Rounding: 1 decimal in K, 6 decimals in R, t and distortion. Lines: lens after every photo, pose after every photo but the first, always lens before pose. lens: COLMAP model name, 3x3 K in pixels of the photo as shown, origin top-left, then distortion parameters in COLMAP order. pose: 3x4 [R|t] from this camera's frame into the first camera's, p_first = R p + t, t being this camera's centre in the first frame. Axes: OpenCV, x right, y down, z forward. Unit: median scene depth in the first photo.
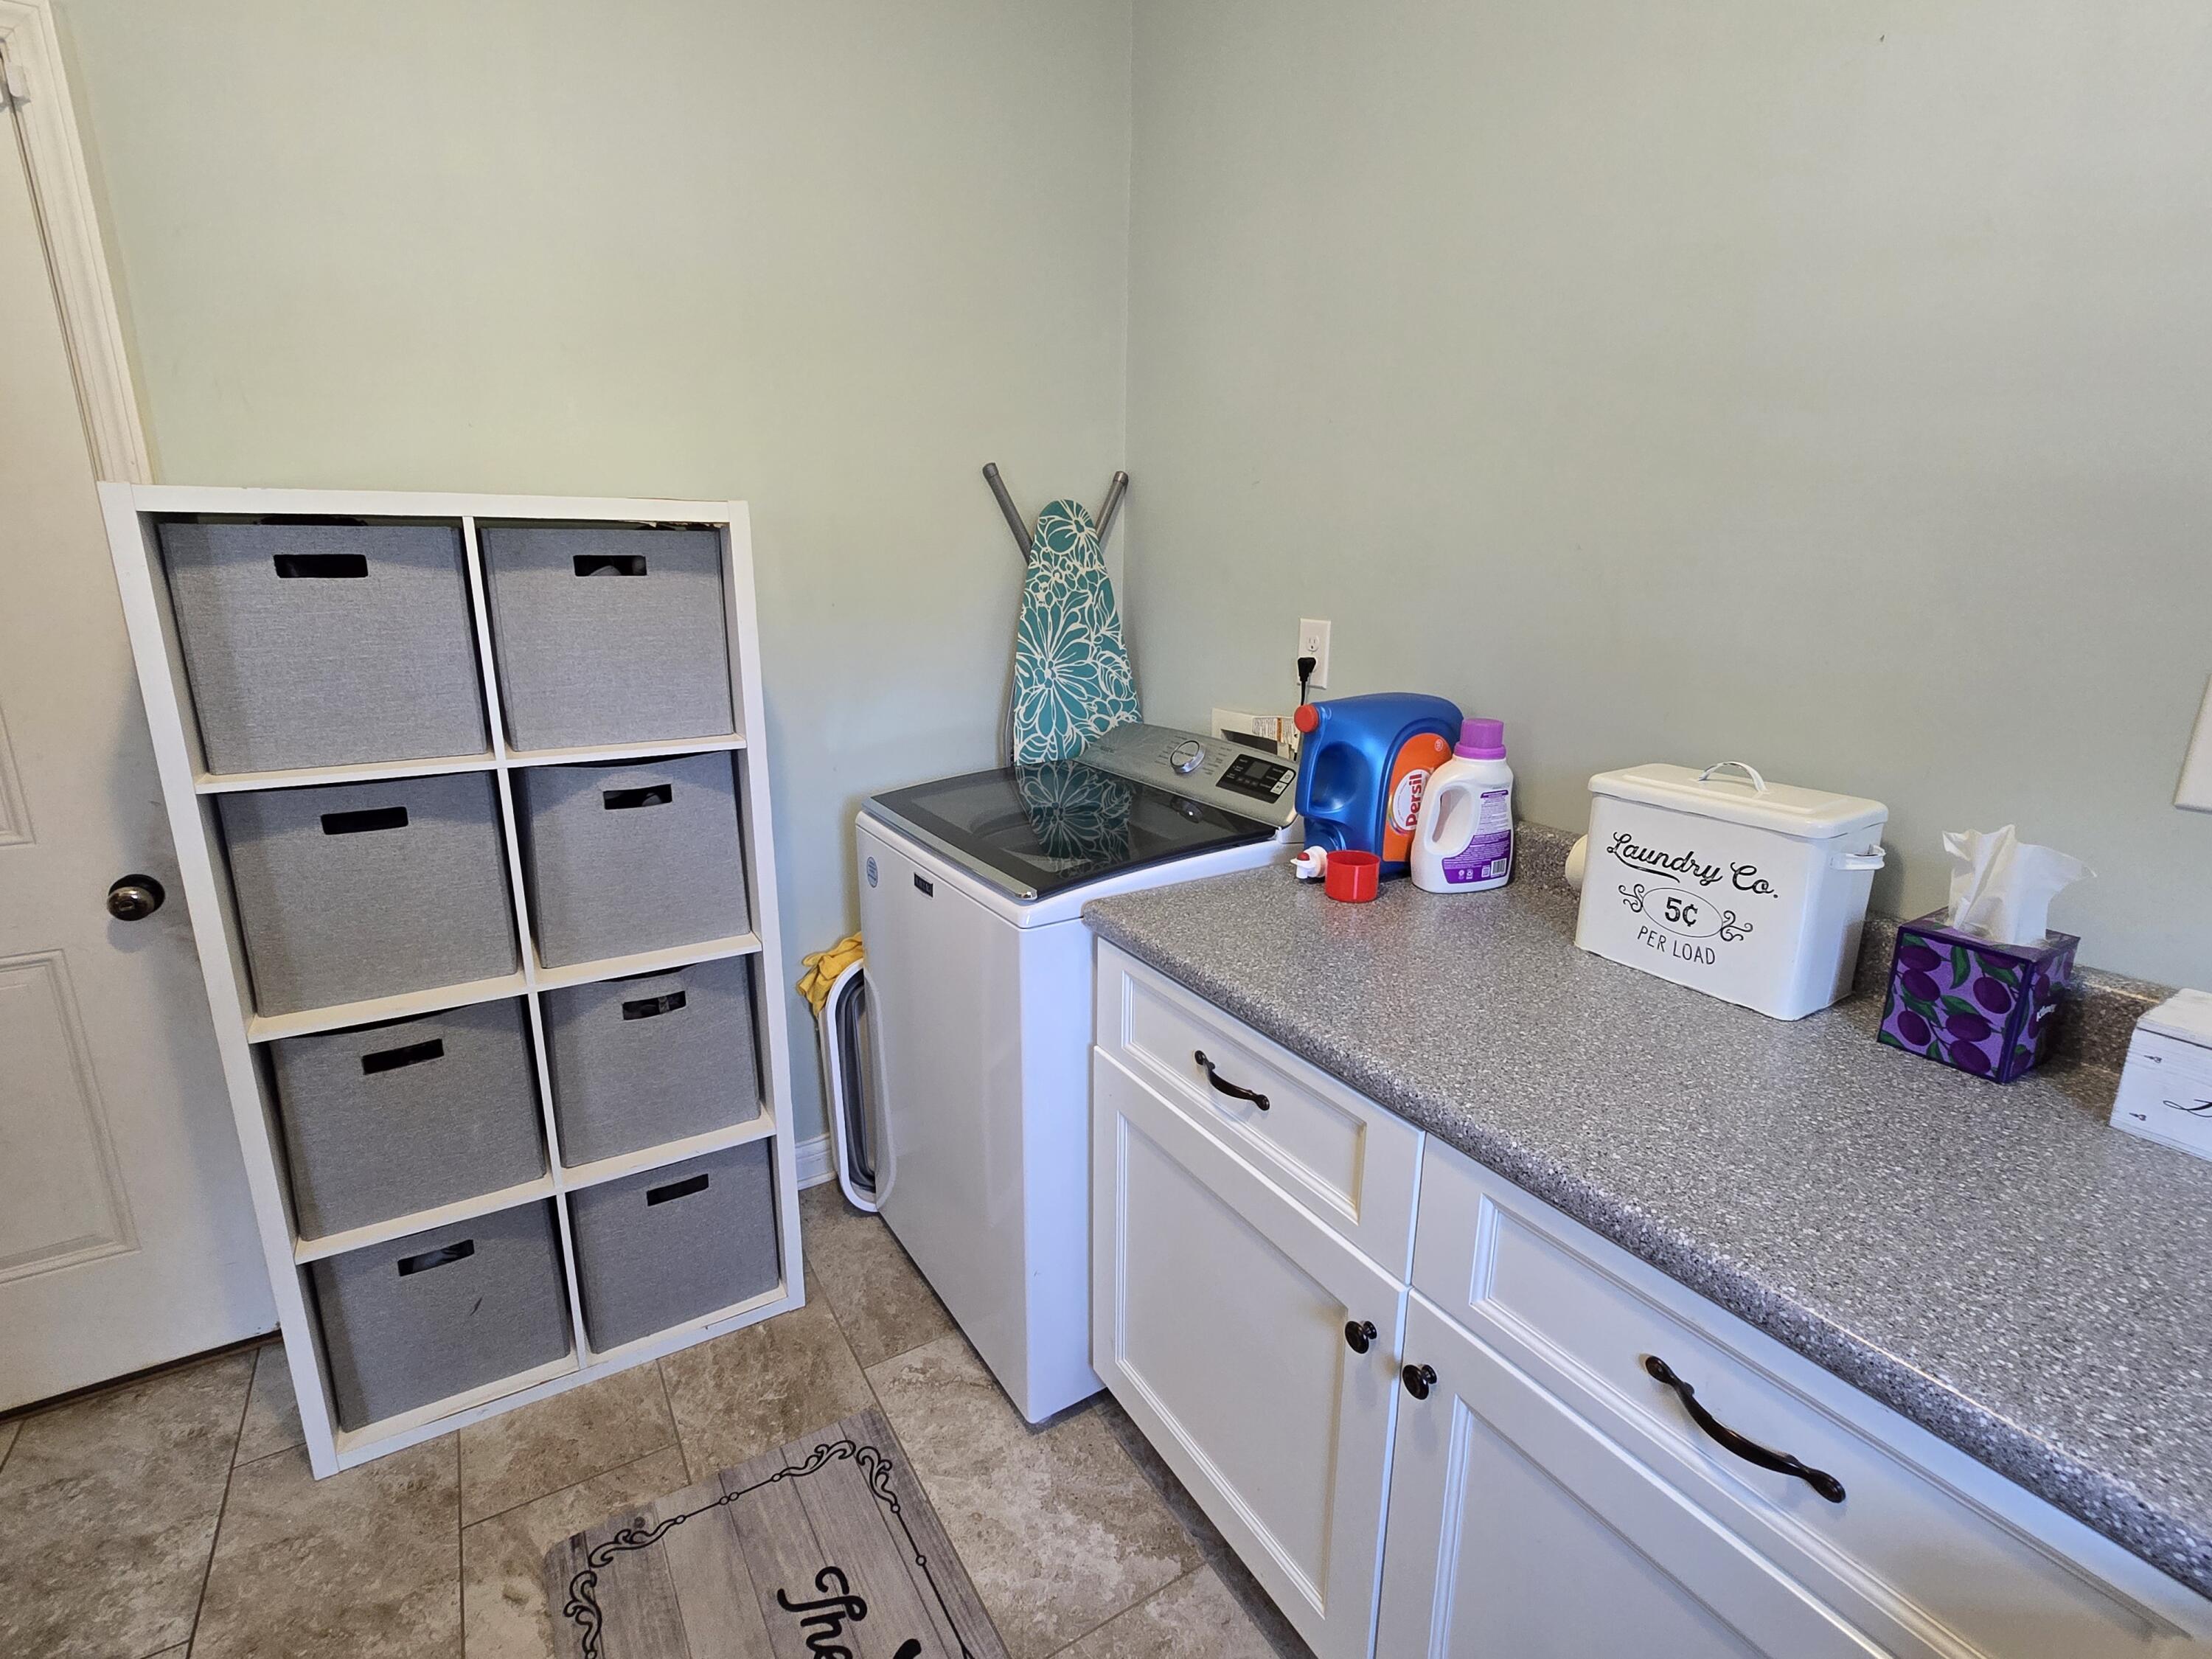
lens RADIAL K [[1051.6, 0, 1104.8], [0, 1051.6, 823.6], [0, 0, 1]] dist [0.001283, 0.000988]
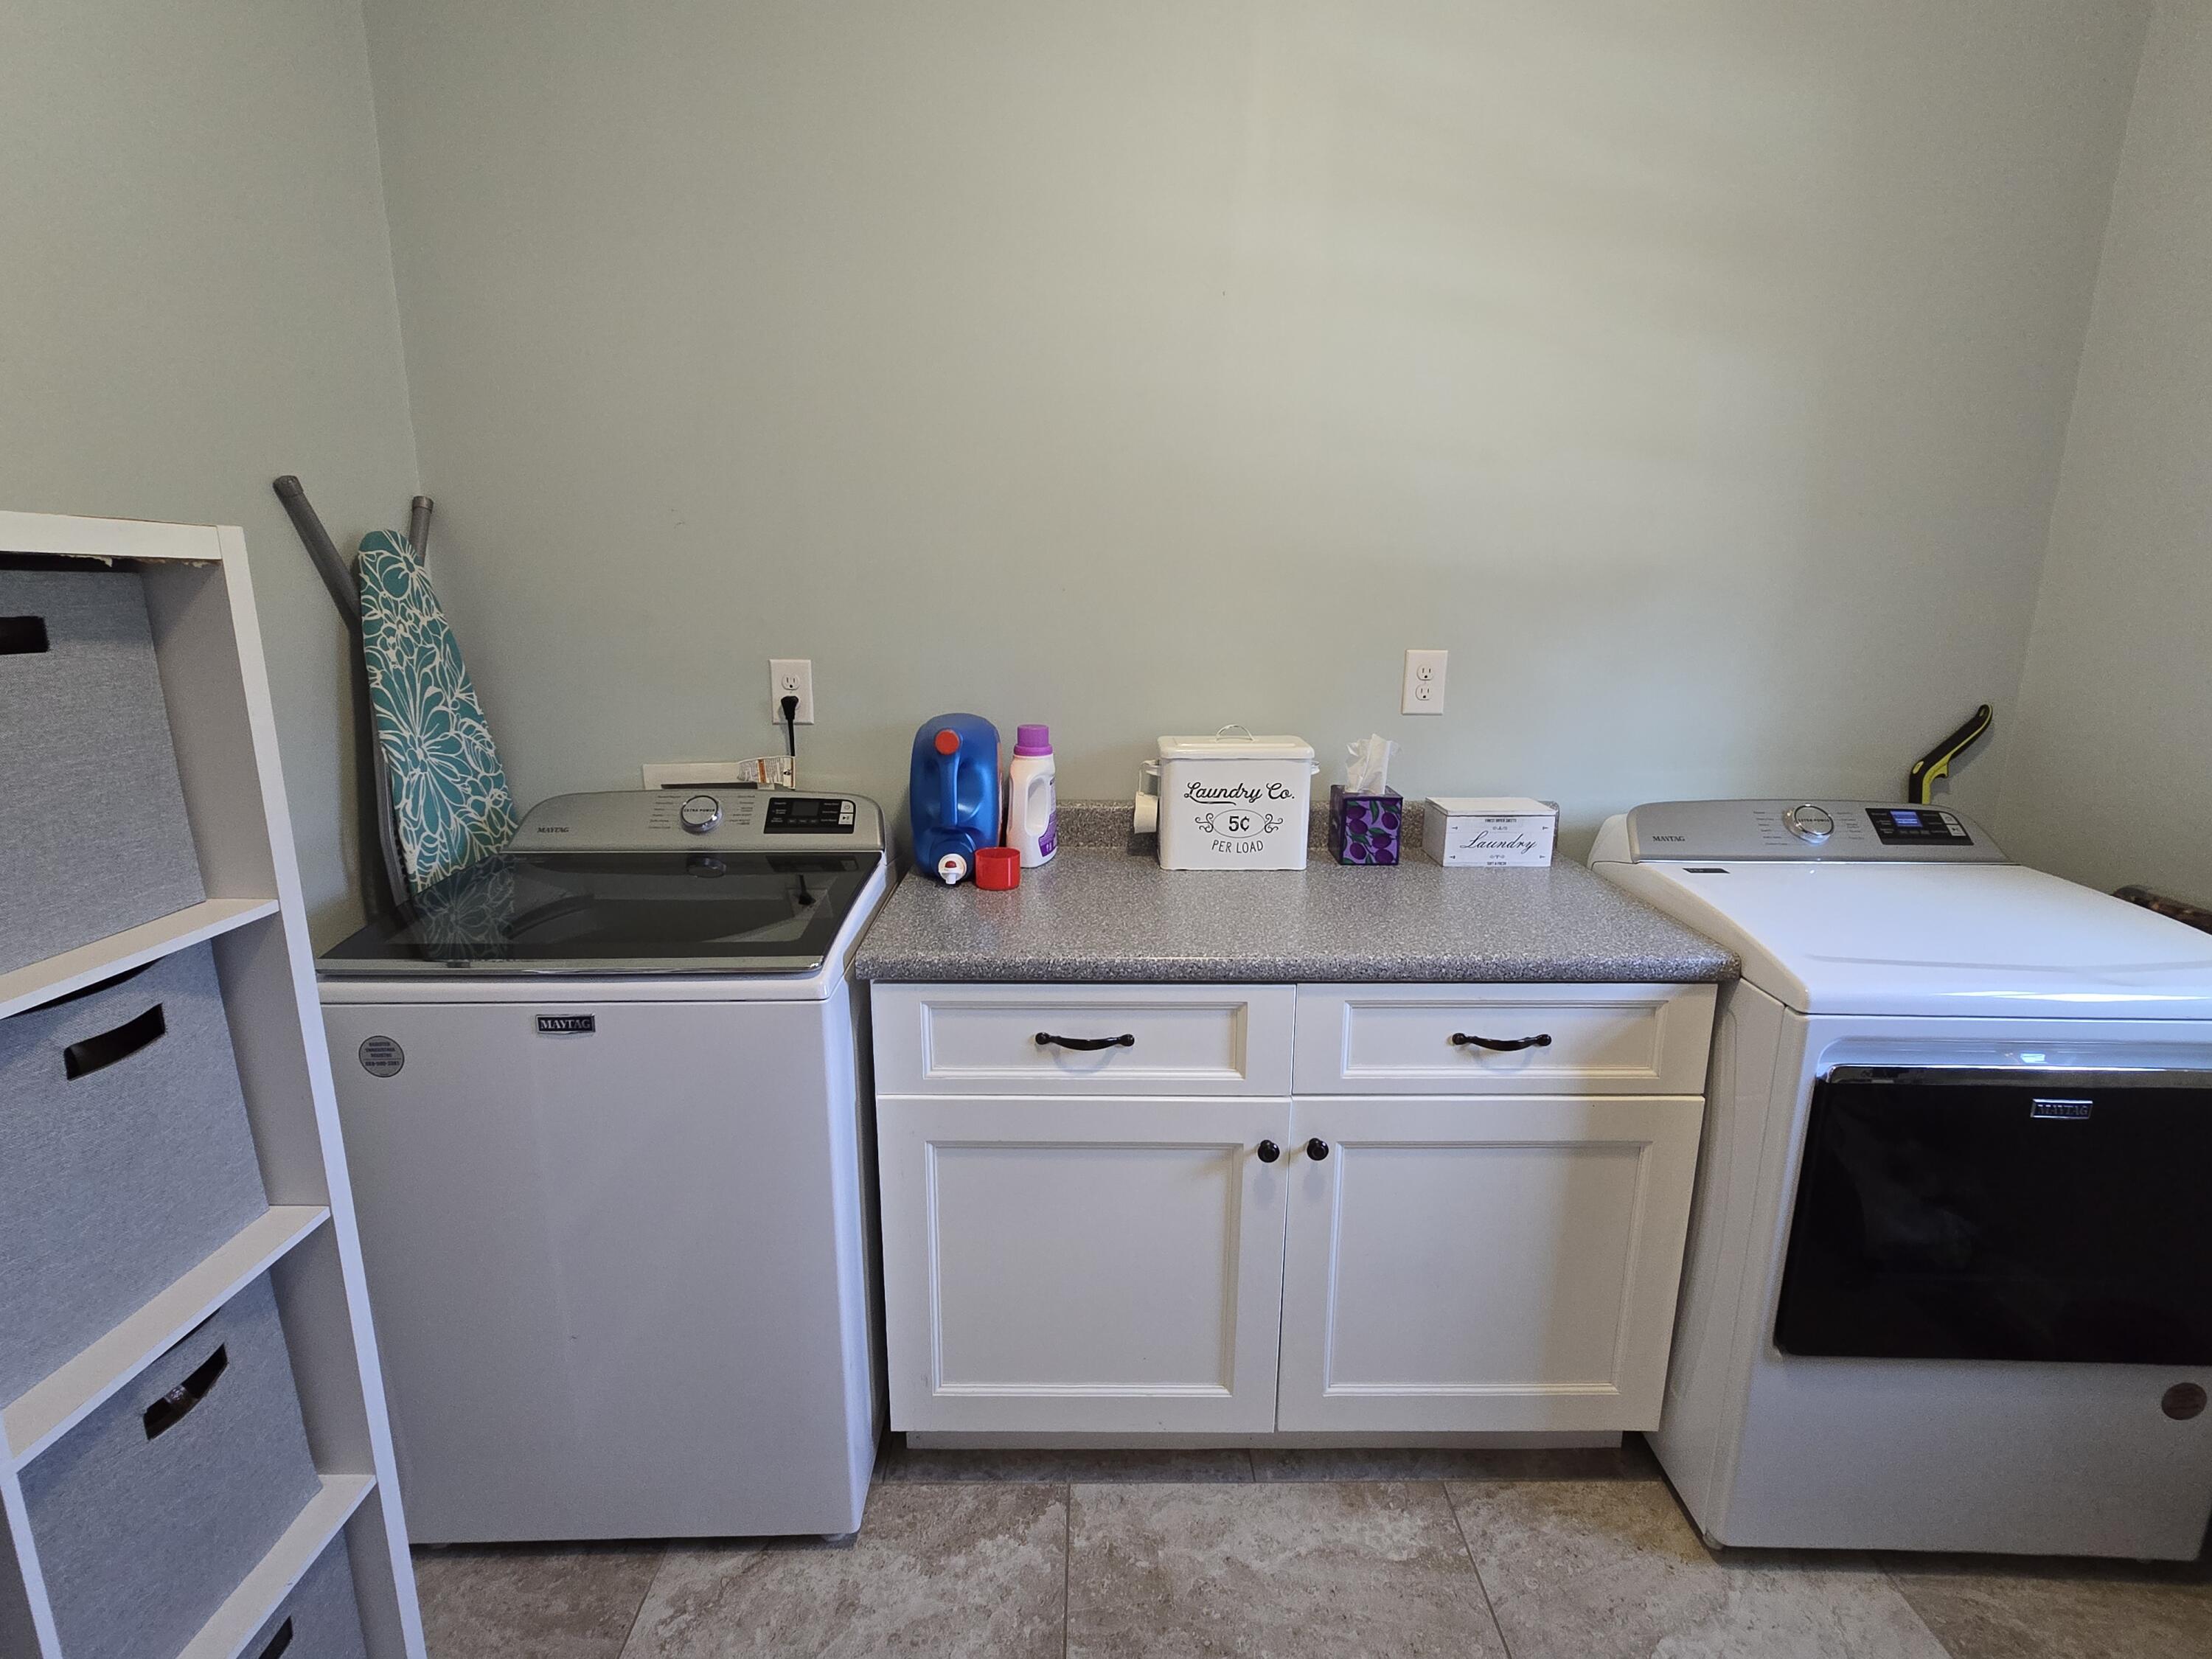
lens RADIAL K [[1051.6, 0, 1104.5], [0, 1051.6, 825.0], [0, 0, 1]] dist [0.001283, 0.000988]
pose [[0.511092, -0.194382, 0.837258, -0.632334], [0.218643, 0.971452, 0.092070, -0.074136], [-0.831252, 0.136004, 0.539002, 0.242059]]
